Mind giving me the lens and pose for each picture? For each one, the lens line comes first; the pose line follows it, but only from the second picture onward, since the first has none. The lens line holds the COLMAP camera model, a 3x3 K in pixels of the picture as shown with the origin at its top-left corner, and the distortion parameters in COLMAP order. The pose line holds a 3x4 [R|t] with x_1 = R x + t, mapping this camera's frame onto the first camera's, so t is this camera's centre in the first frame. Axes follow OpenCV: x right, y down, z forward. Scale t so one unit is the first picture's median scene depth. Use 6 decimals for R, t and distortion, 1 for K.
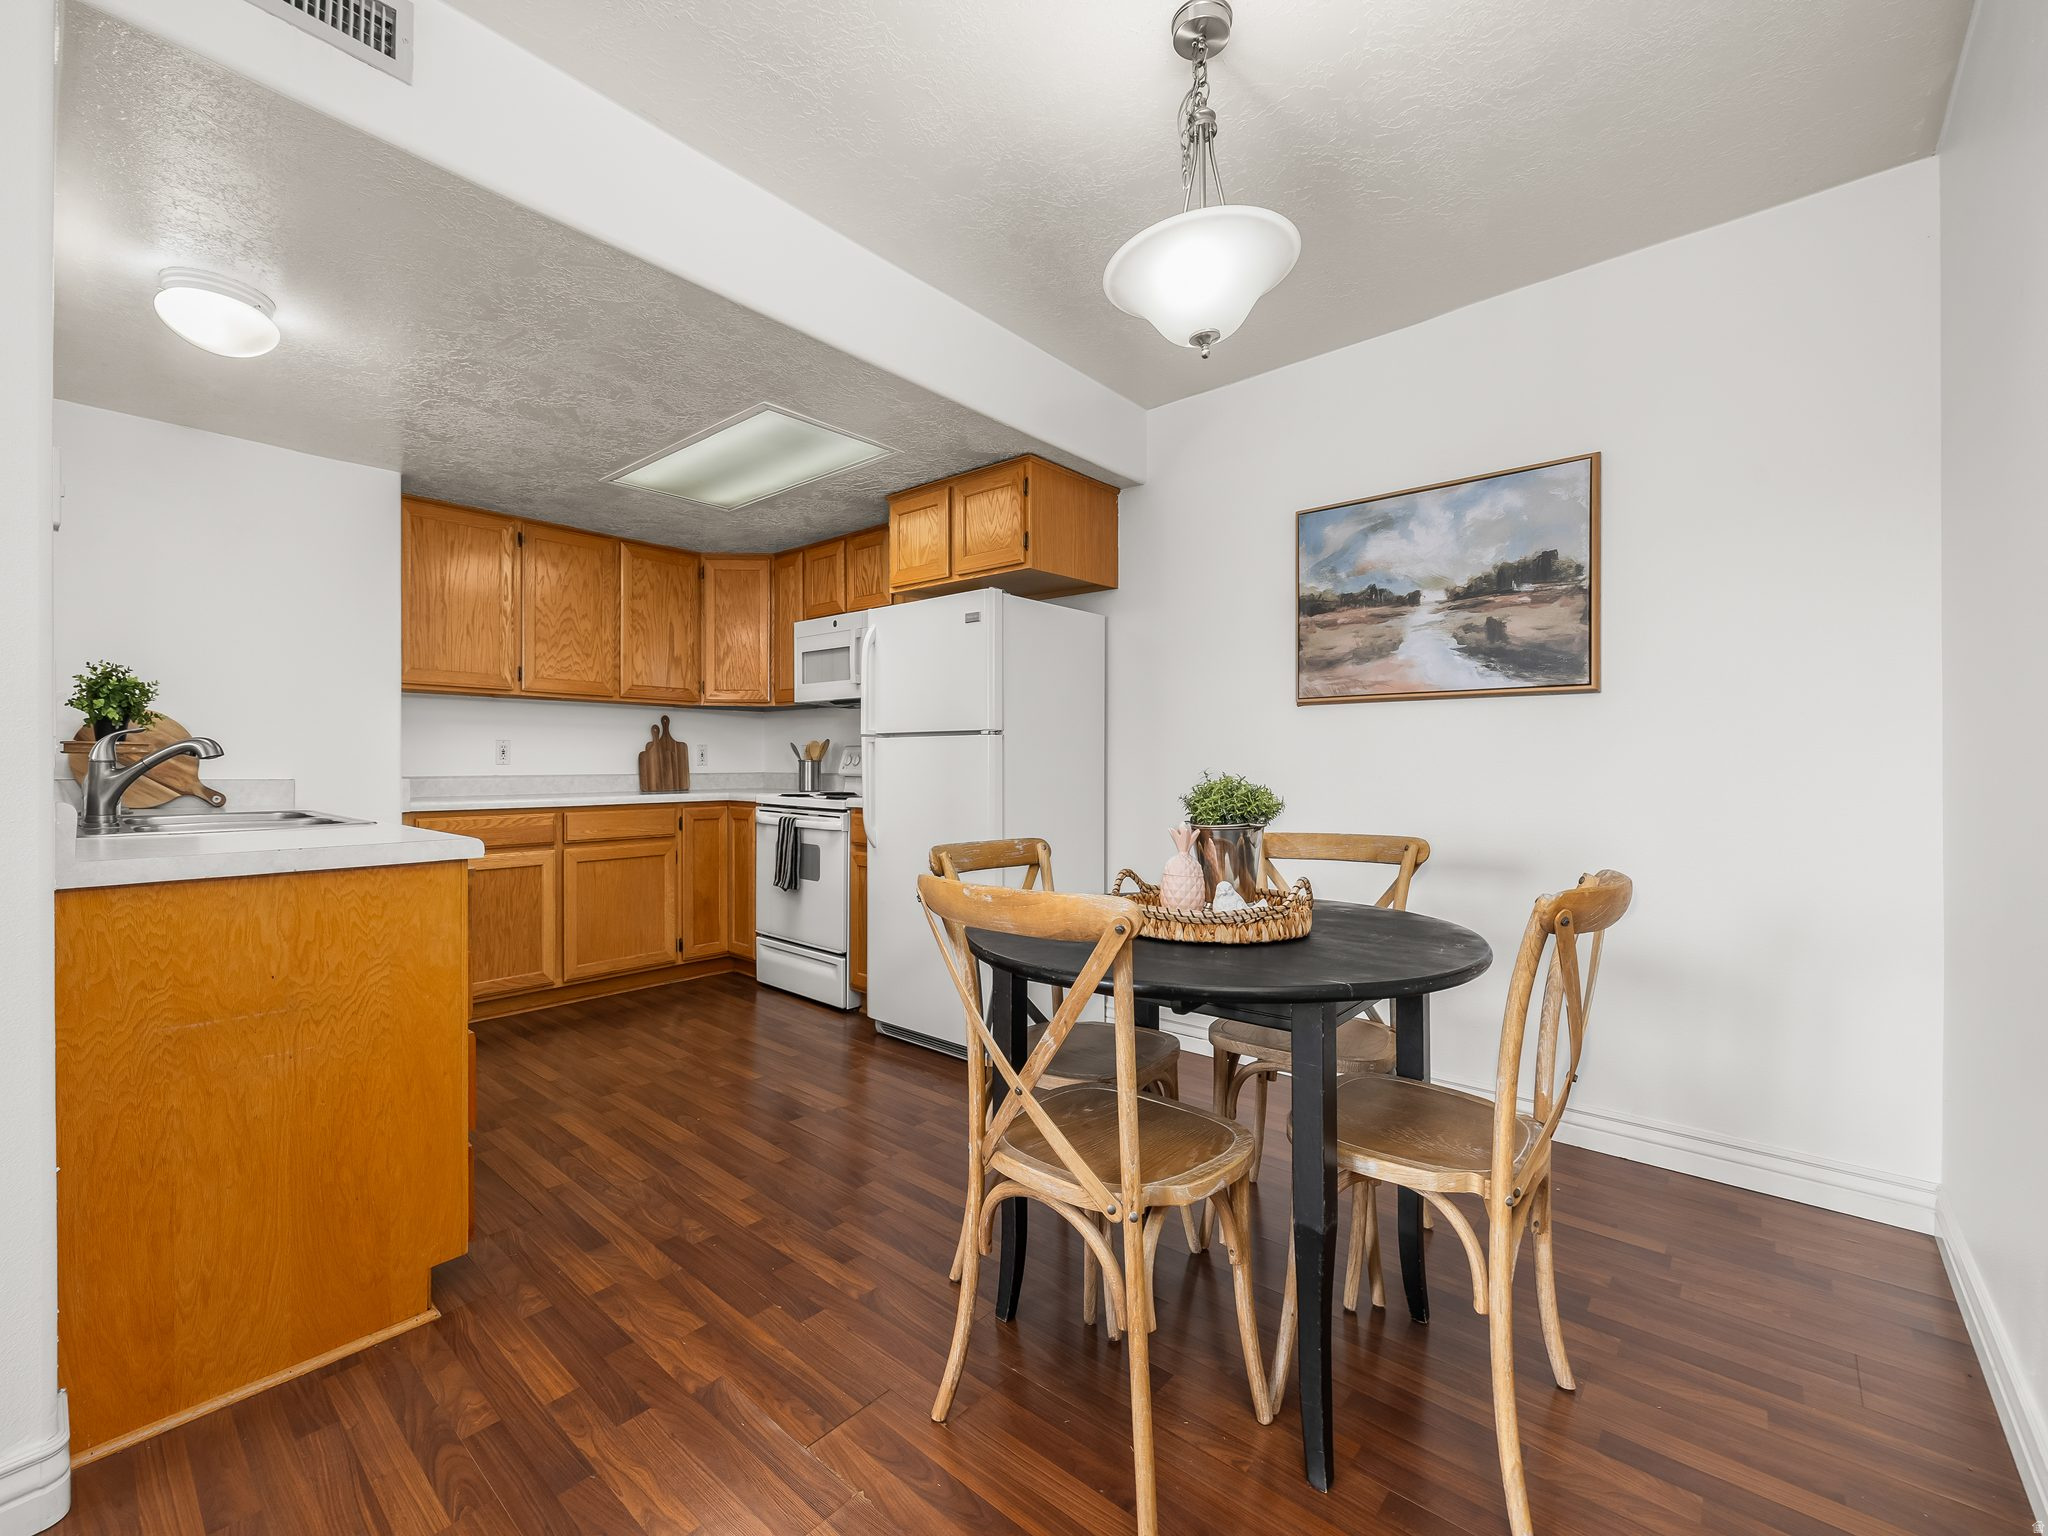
lens RADIAL K [[878.3, 0, 1017.7], [0, 878.3, 762.4], [0, 0, 1]] dist [-0.001126, 0.000295]
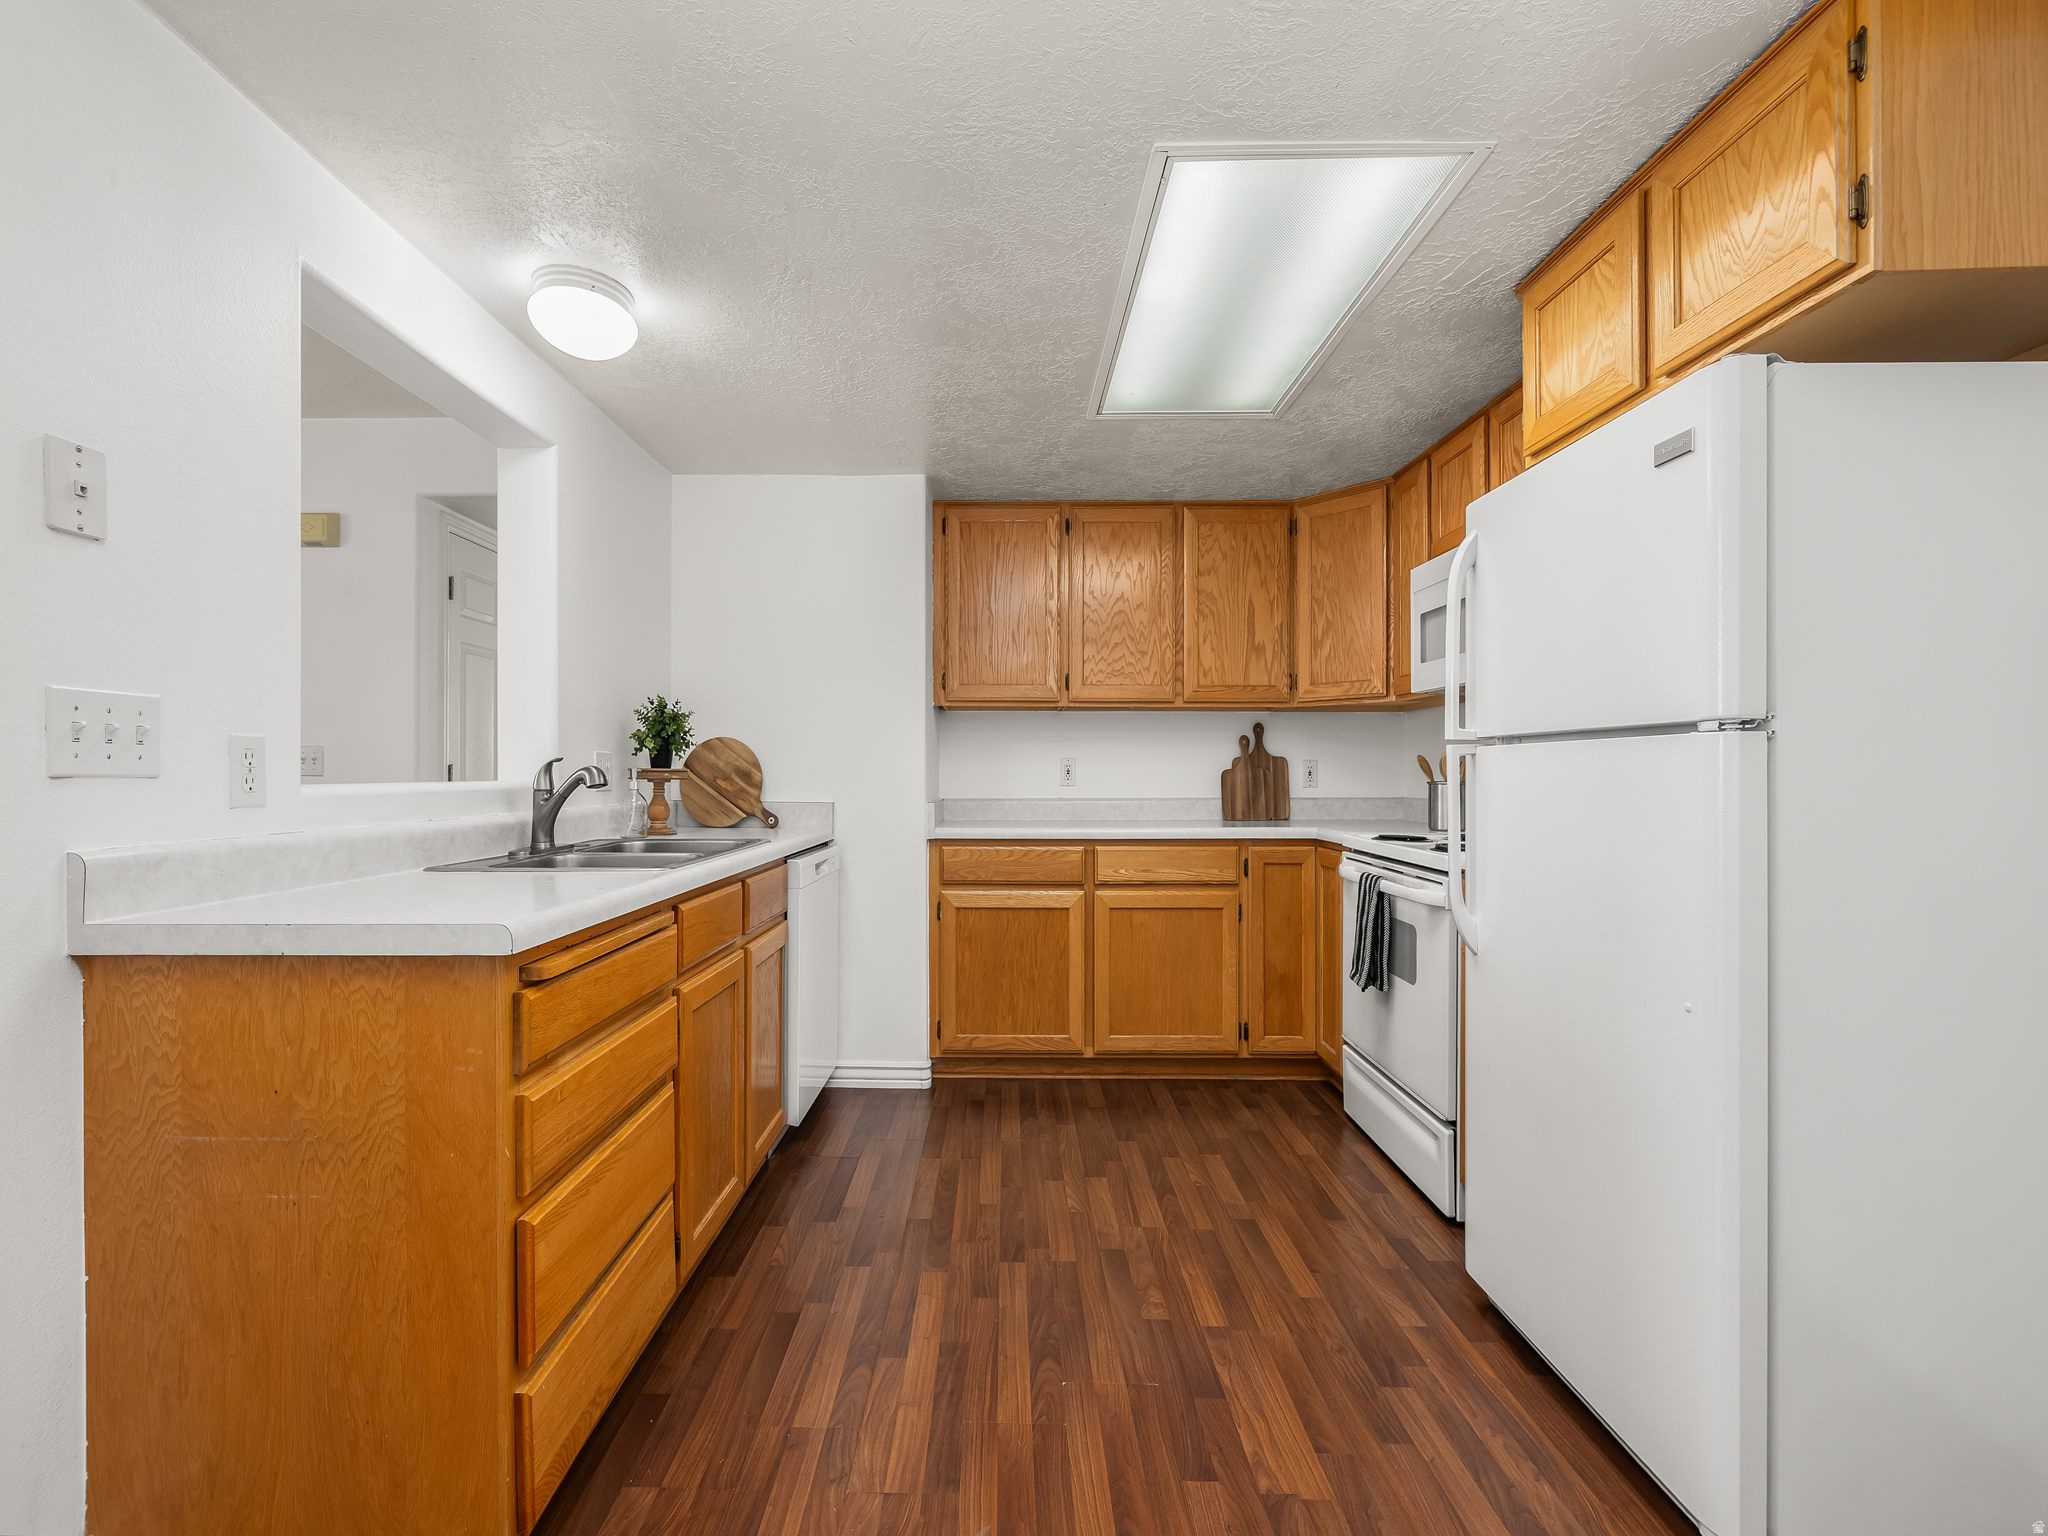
lens RADIAL K [[878.3, 0, 976.3], [0, 878.3, 773.2], [0, 0, 1]] dist [-0.001126, 0.000295]
pose [[0.640137, -0.001849, -0.768259, 0.045113], [0.001686, 0.999998, -0.001001, -0.010629], [0.768259, -0.000654, 0.640139, 0.396582]]
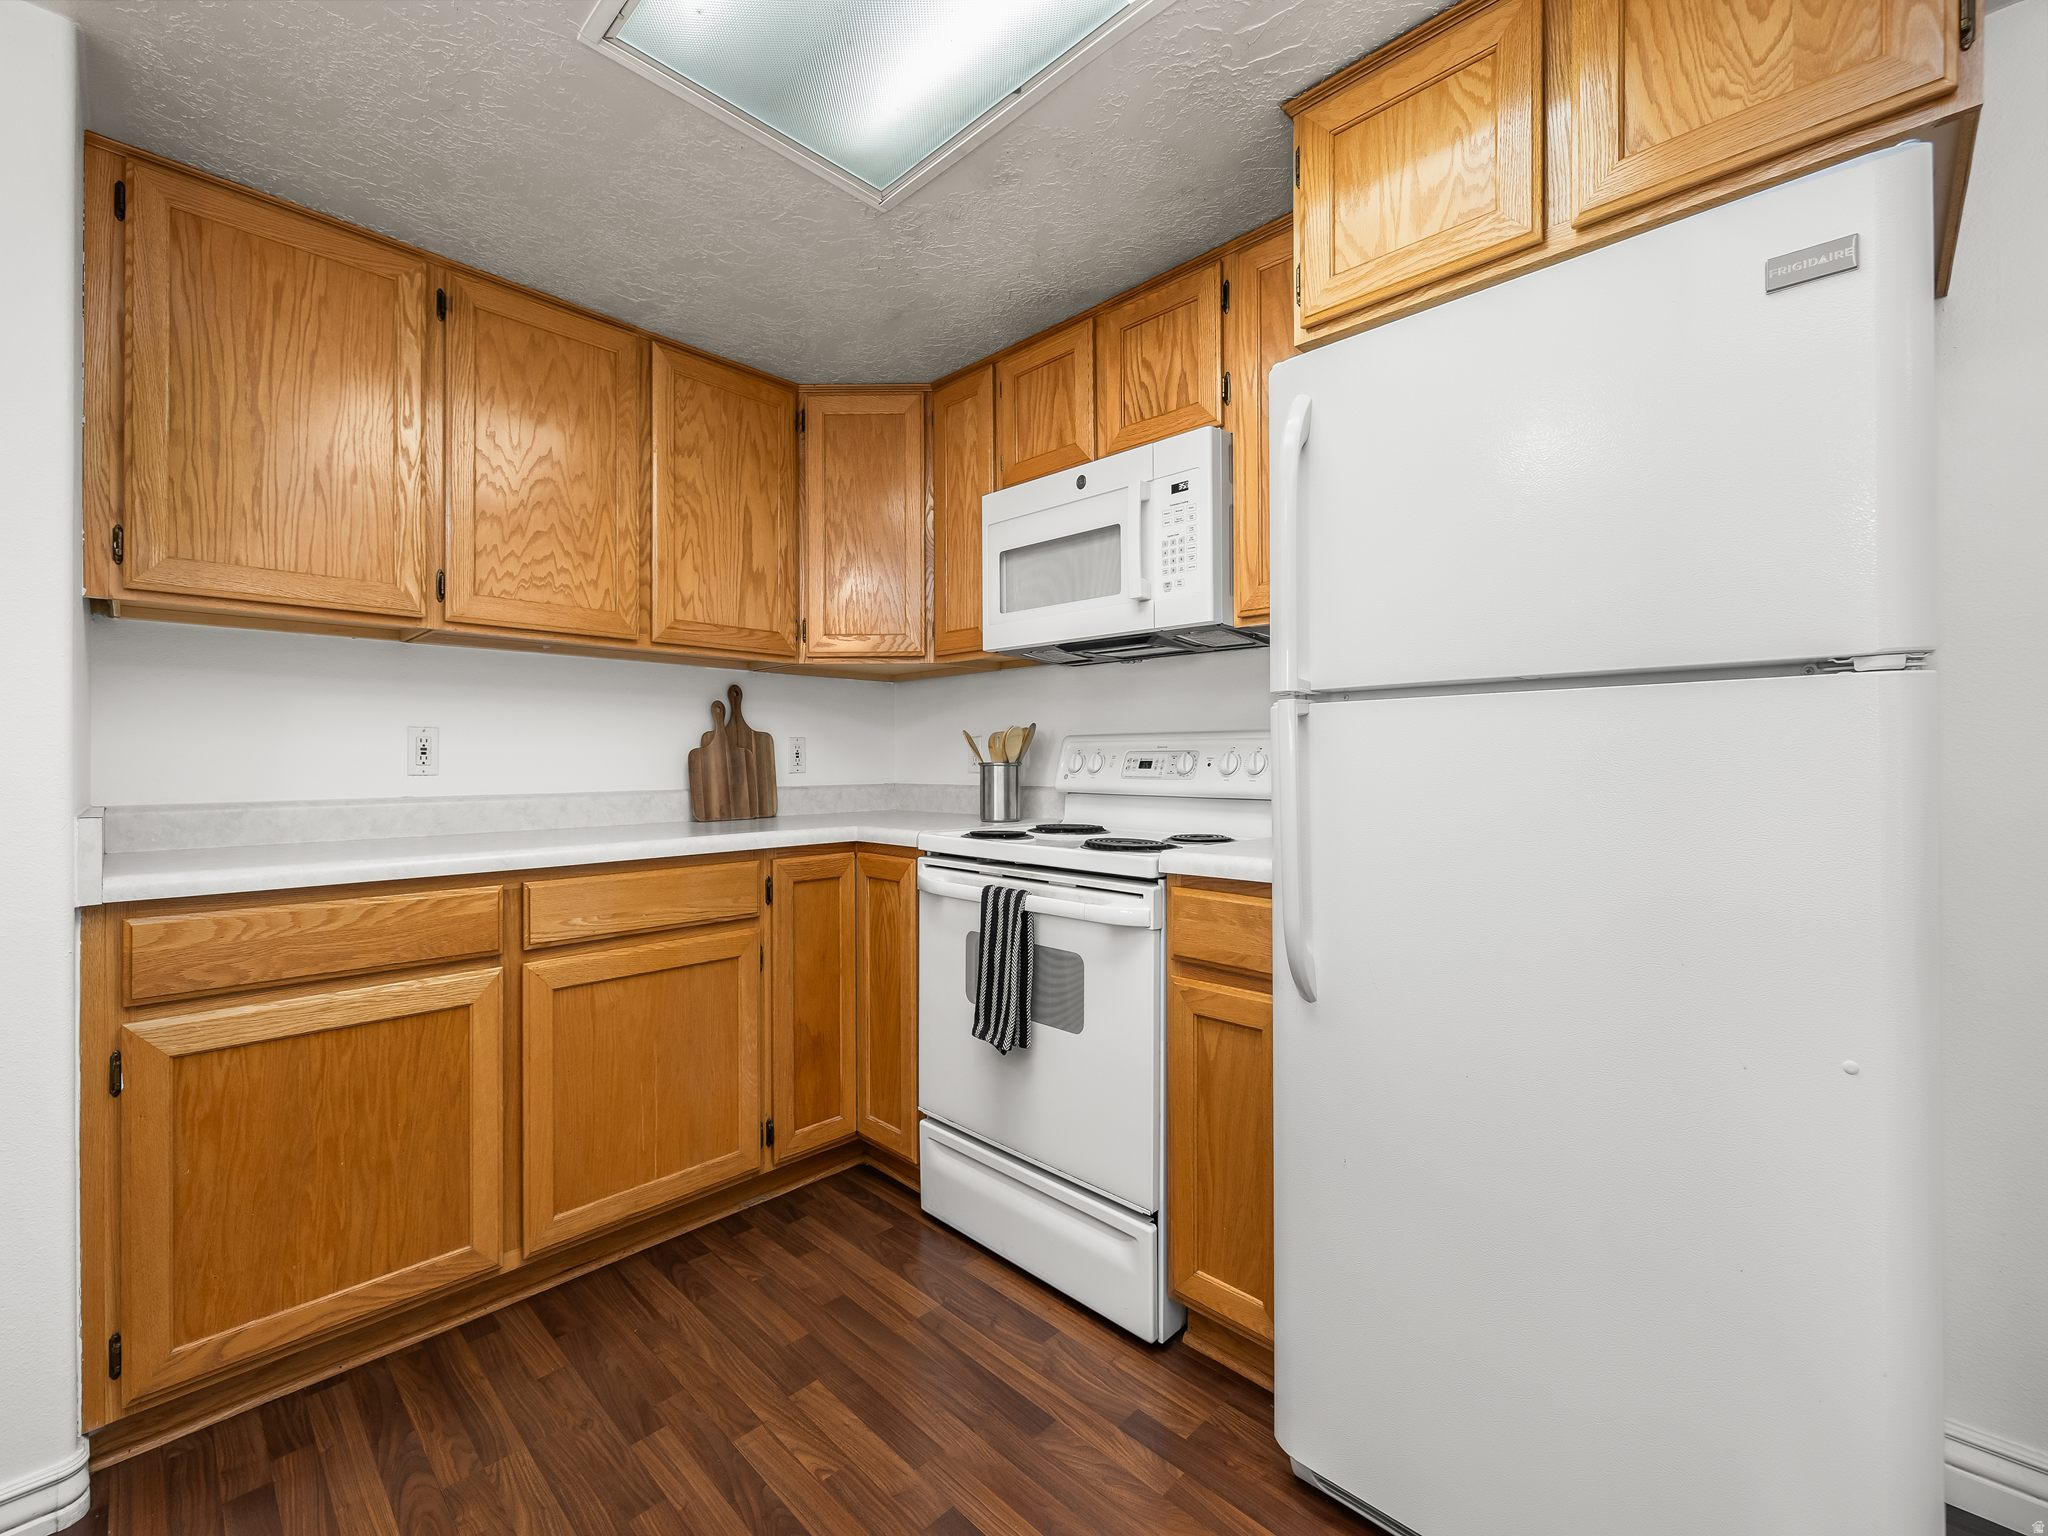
lens RADIAL K [[878.3, 0, 1027.0], [0, 878.3, 756.0], [0, 0, 1]] dist [-0.001126, 0.000295]
pose [[0.998725, -0.006265, -0.050083, -0.238481], [0.005925, 0.999958, -0.006936, -0.003271], [0.050124, 0.006630, 0.998721, 0.571378]]
